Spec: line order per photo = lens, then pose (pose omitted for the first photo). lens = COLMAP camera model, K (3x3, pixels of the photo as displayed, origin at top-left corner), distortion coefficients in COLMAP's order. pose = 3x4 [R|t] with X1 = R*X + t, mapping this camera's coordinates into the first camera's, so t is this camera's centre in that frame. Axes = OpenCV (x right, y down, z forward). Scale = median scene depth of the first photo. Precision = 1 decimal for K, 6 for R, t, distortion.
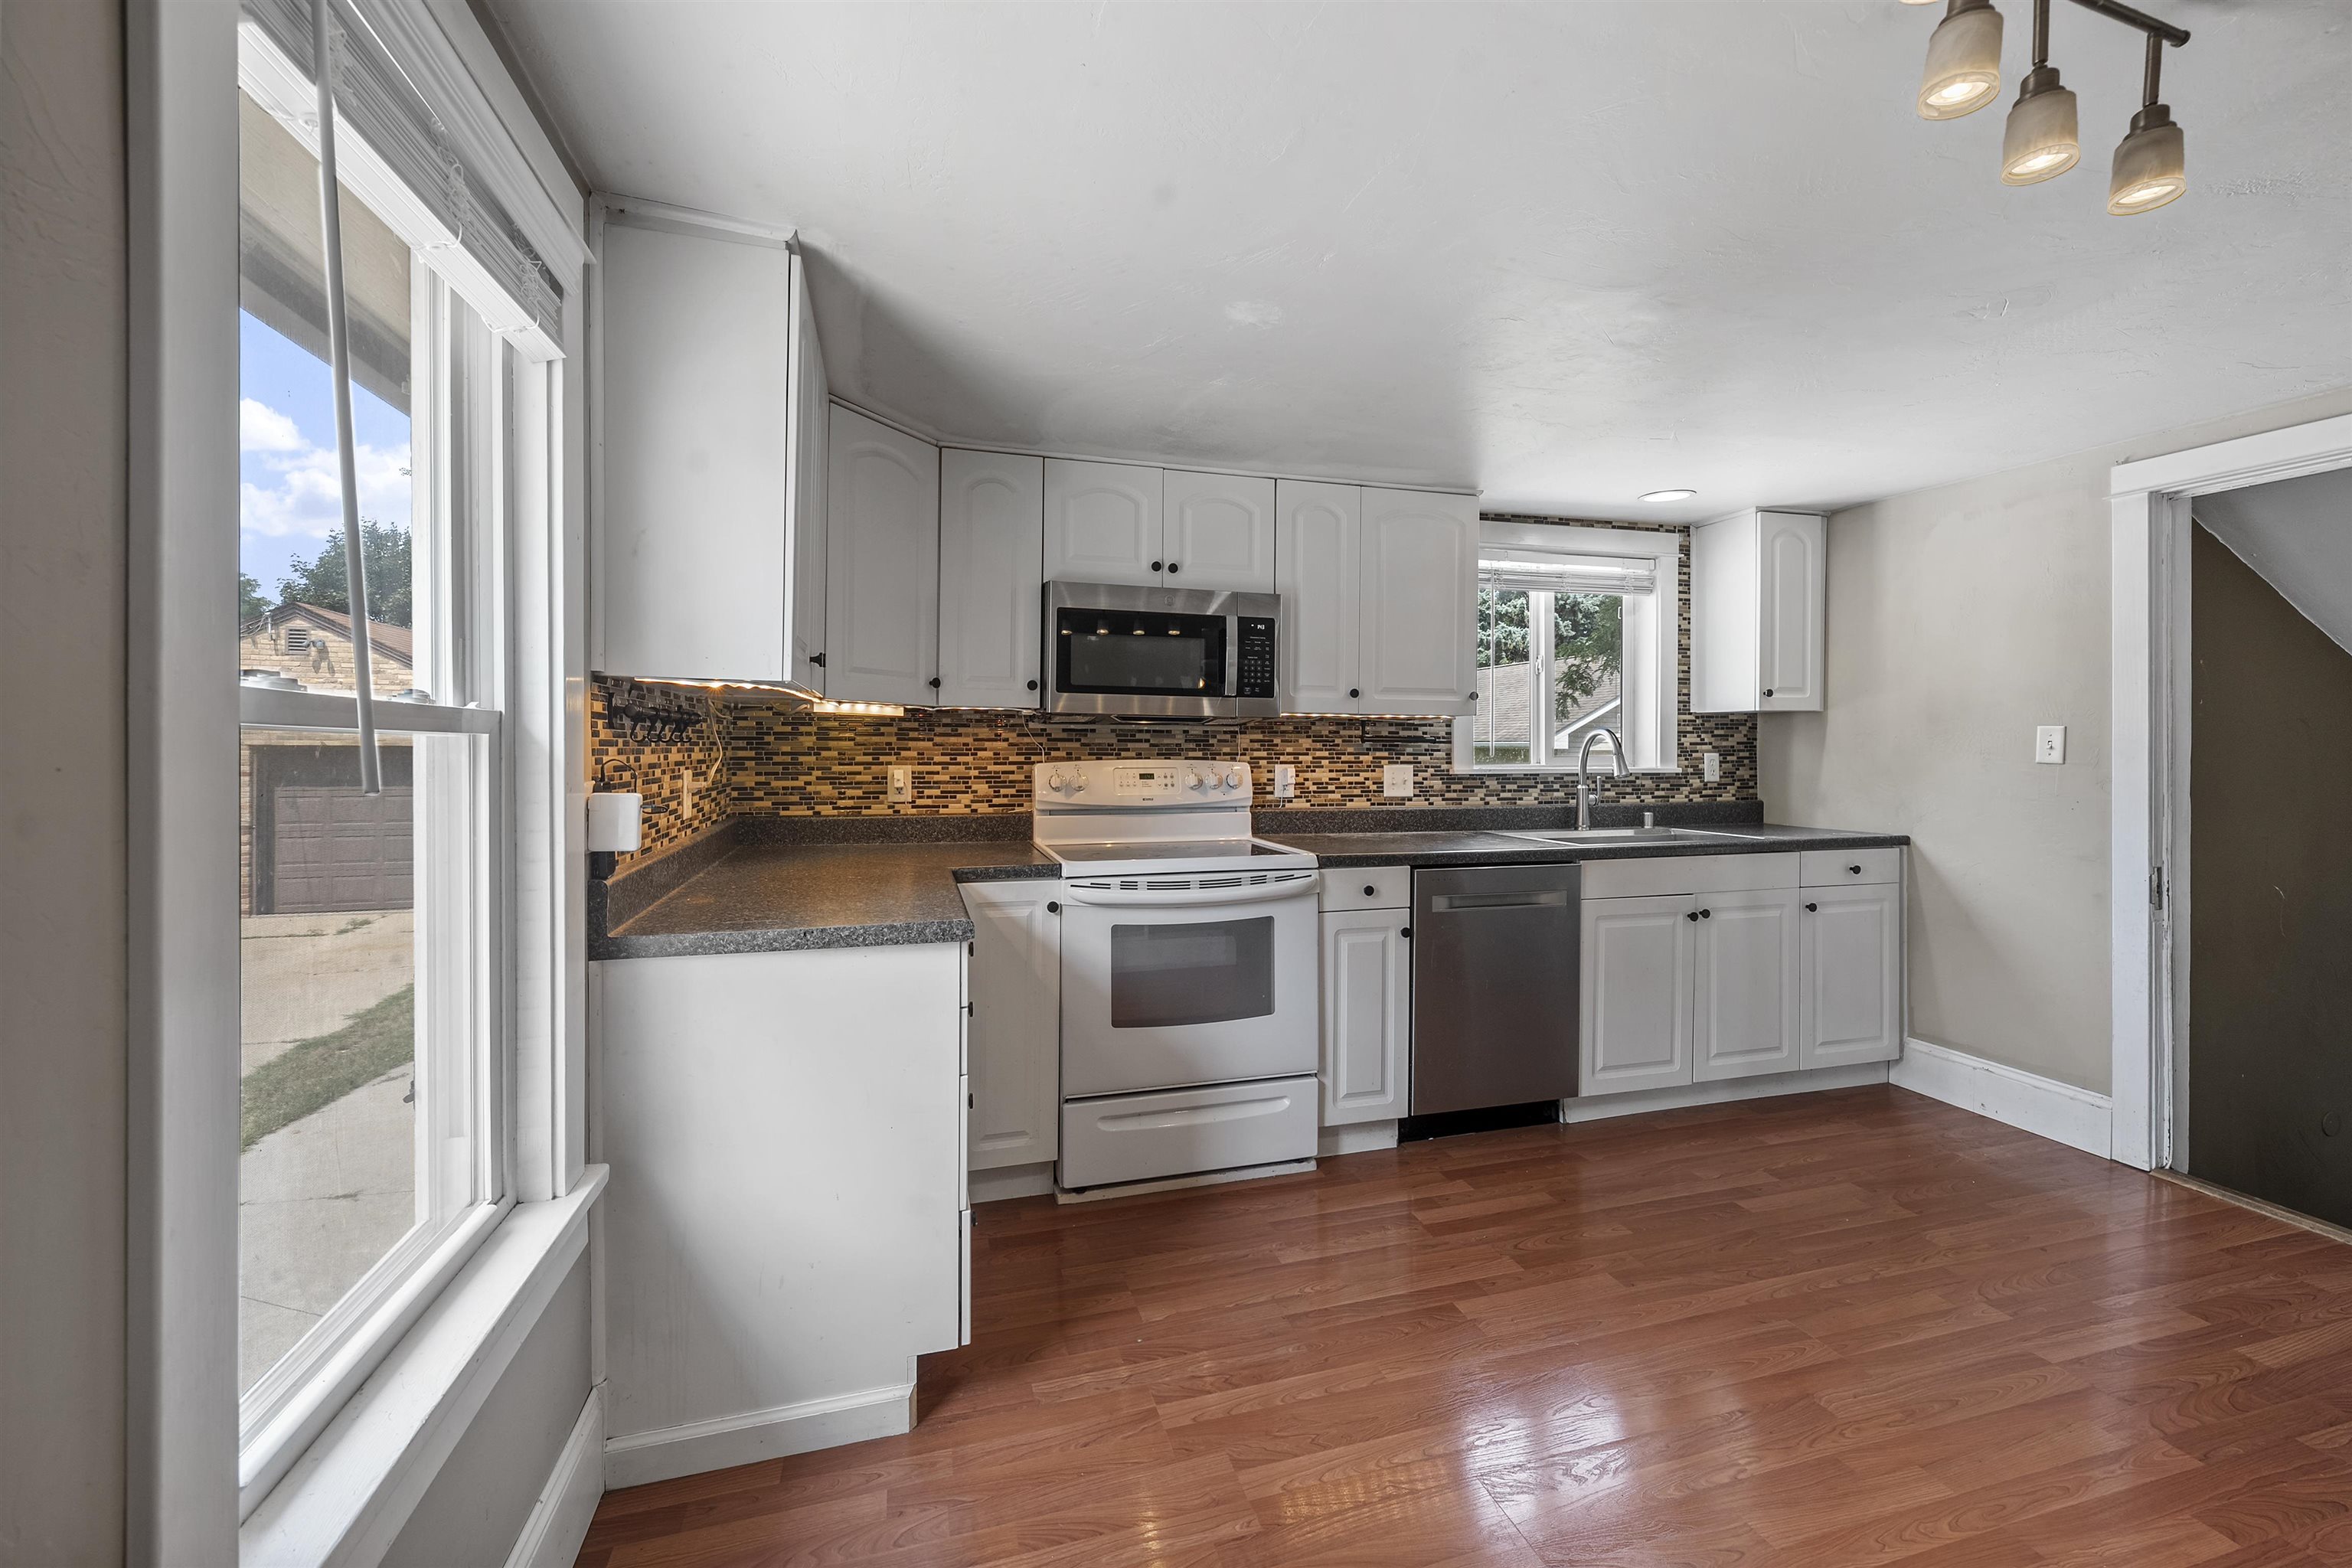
lens RADIAL K [[924.1, 0, 1195.7], [0, 924.1, 757.7], [0, 0, 1]] dist [0.000632, -0.000421]
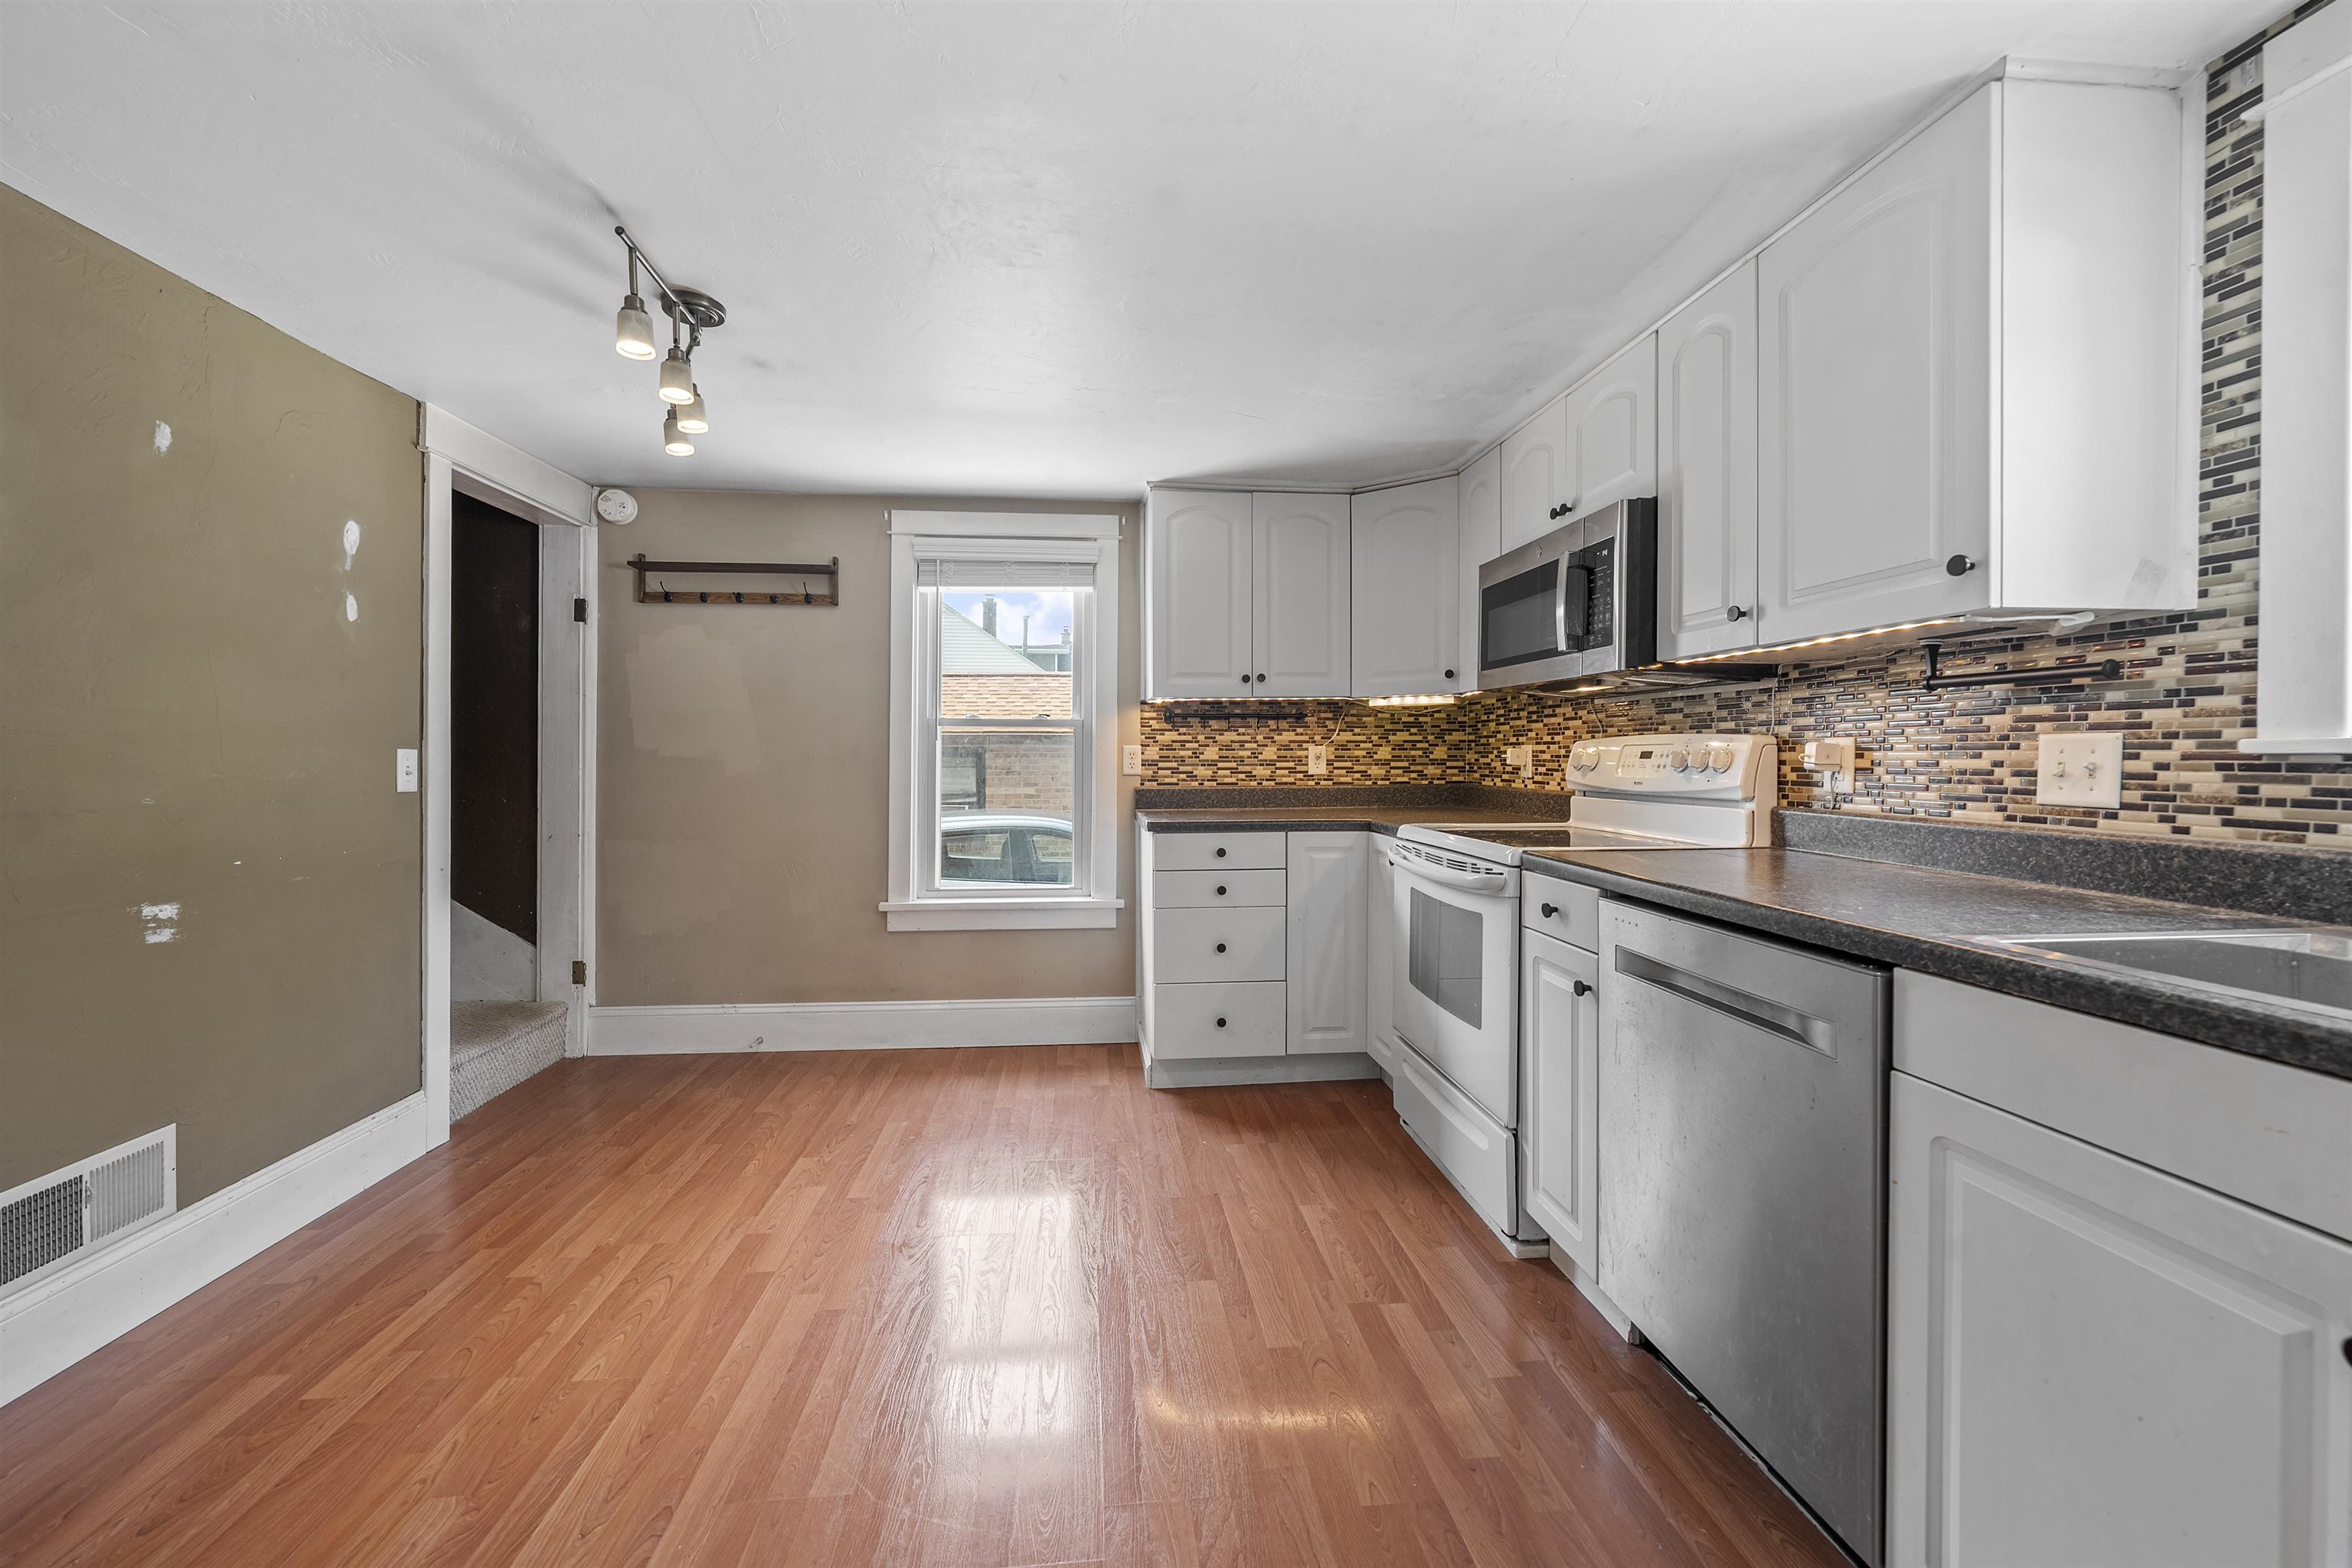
lens RADIAL K [[924.1, 0, 1175.7], [0, 924.1, 761.7], [0, 0, 1]] dist [0.000632, -0.000421]
pose [[-0.194384, 0.001130, -0.980925, 0.787715], [-0.012187, 0.999919, 0.003567, 0.027063], [0.980850, 0.012648, -0.194355, 0.725350]]
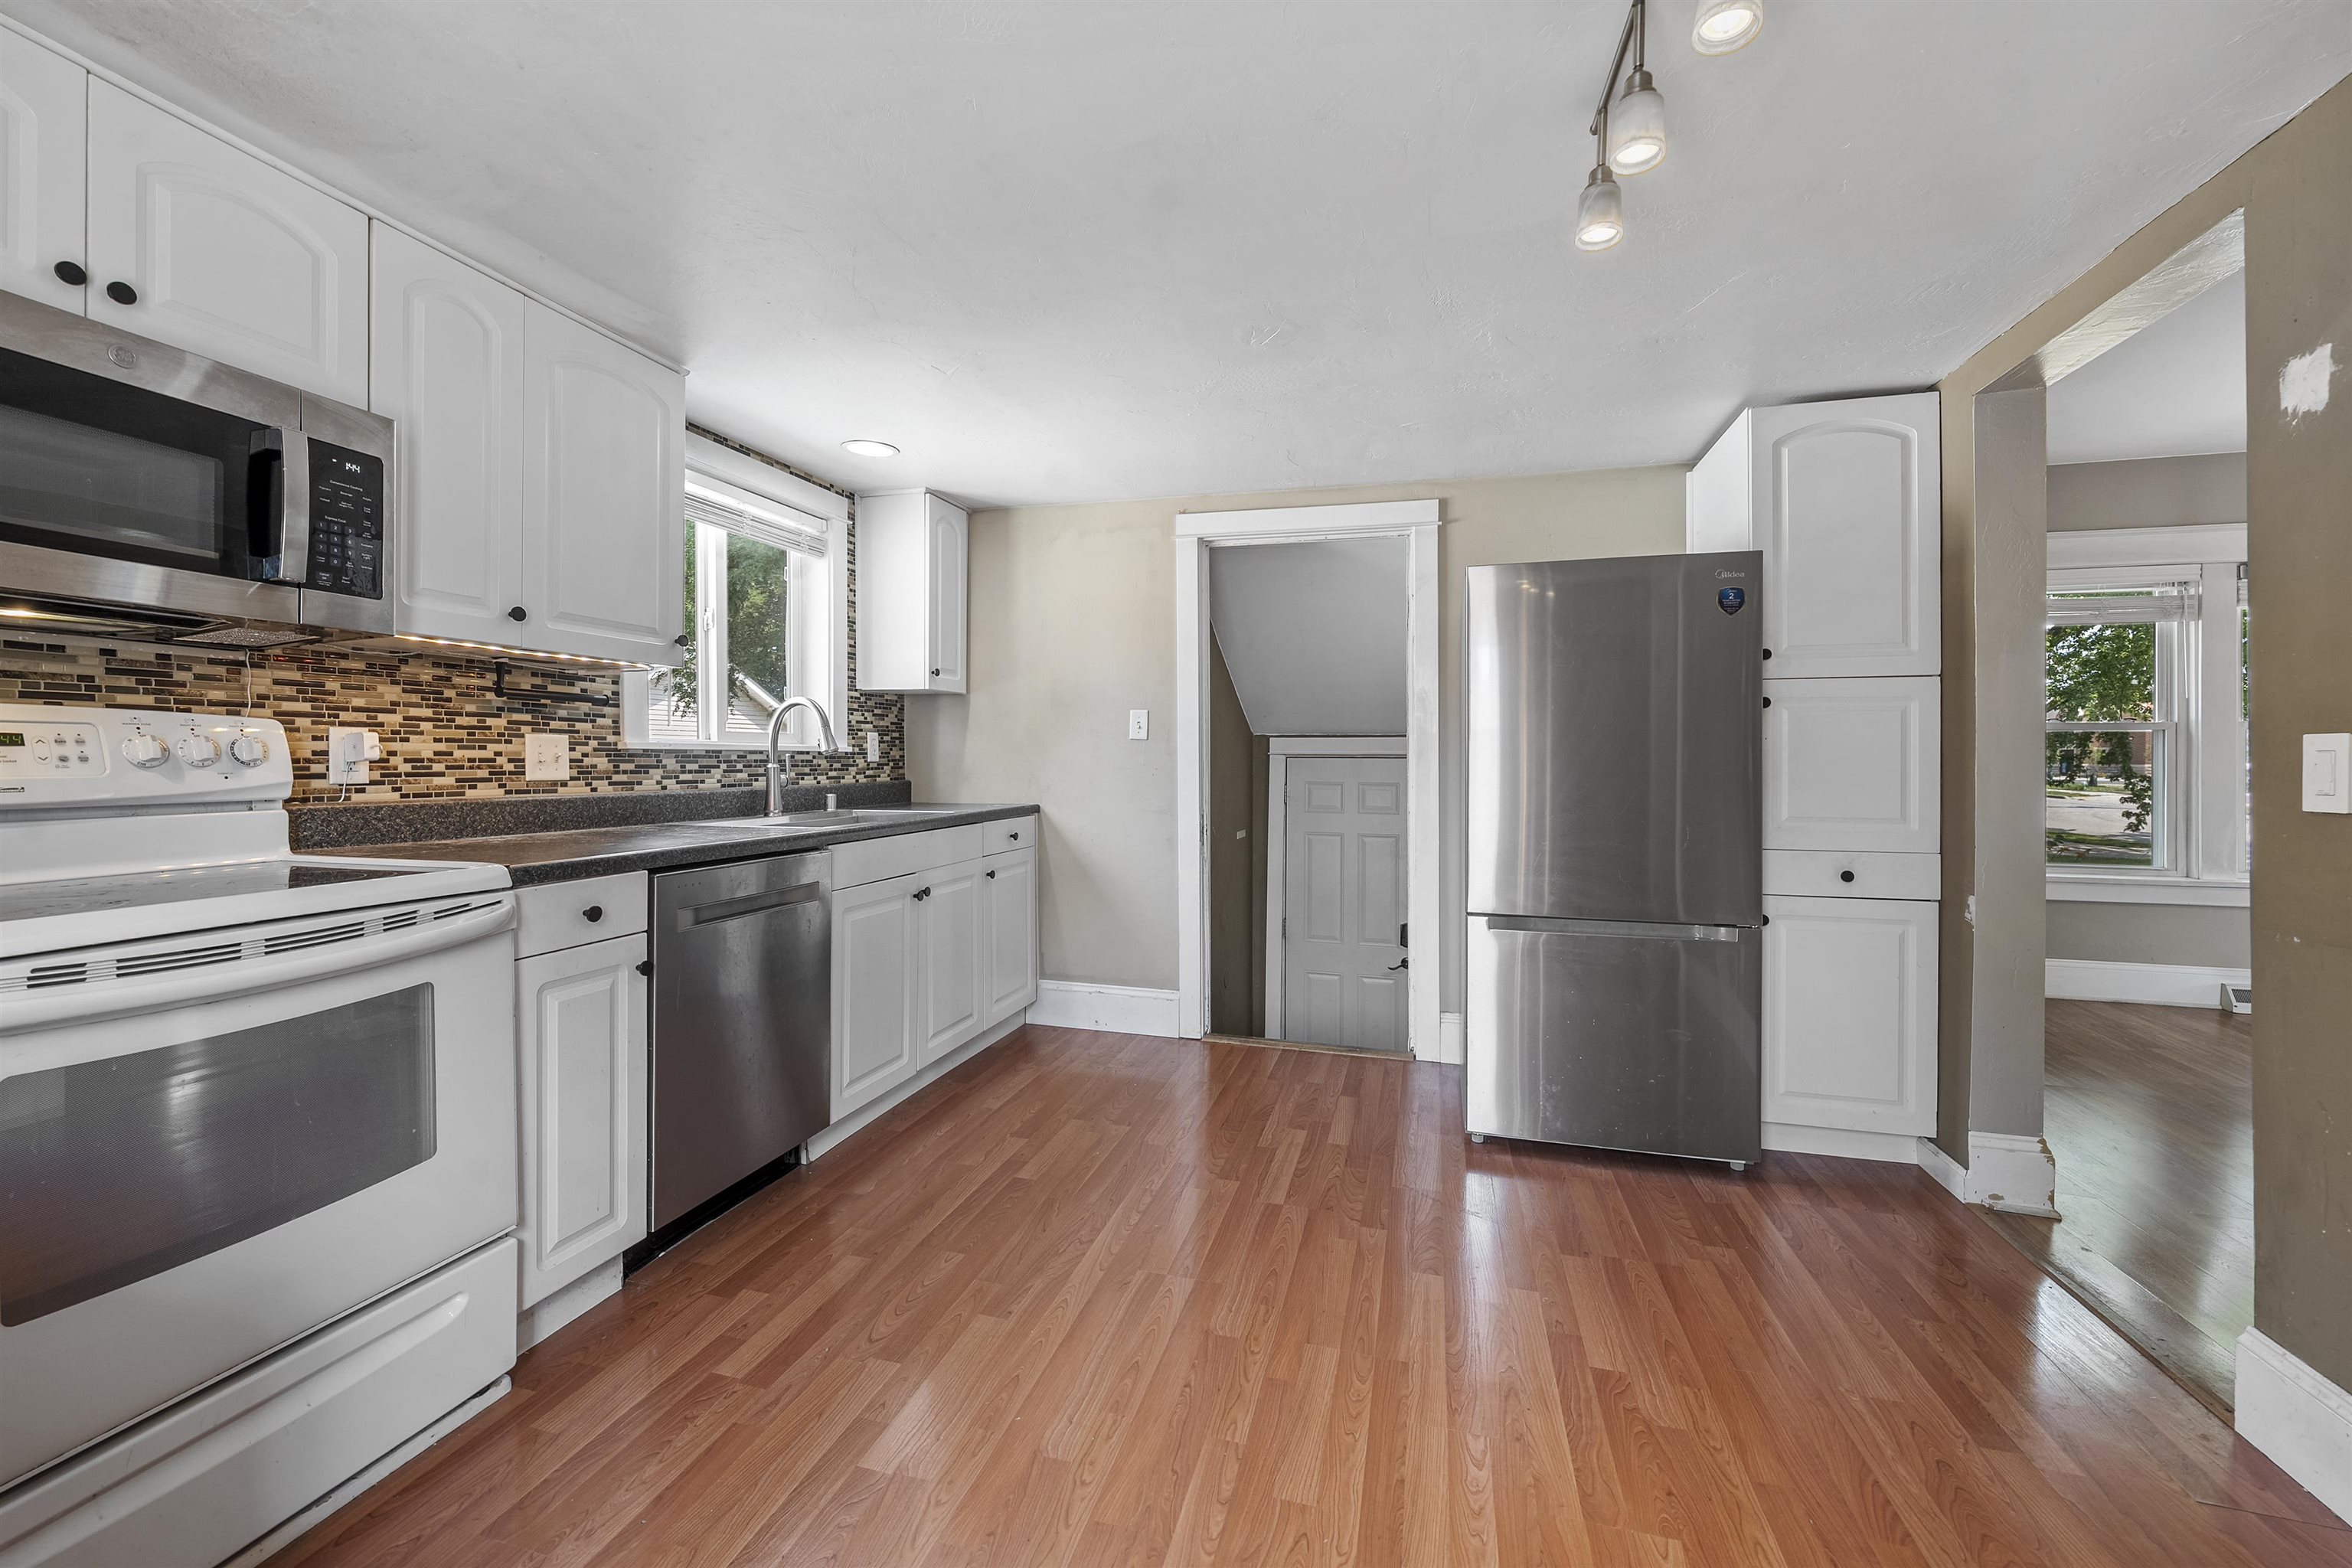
lens RADIAL K [[924.1, 0, 1155.4], [0, 924.1, 764.3], [0, 0, 1]] dist [0.000632, -0.000421]
pose [[0.545593, -0.006878, 0.838022, -0.118712], [0.006707, 0.999970, 0.003840, 0.033205], [-0.838023, 0.003525, 0.545623, 0.268045]]
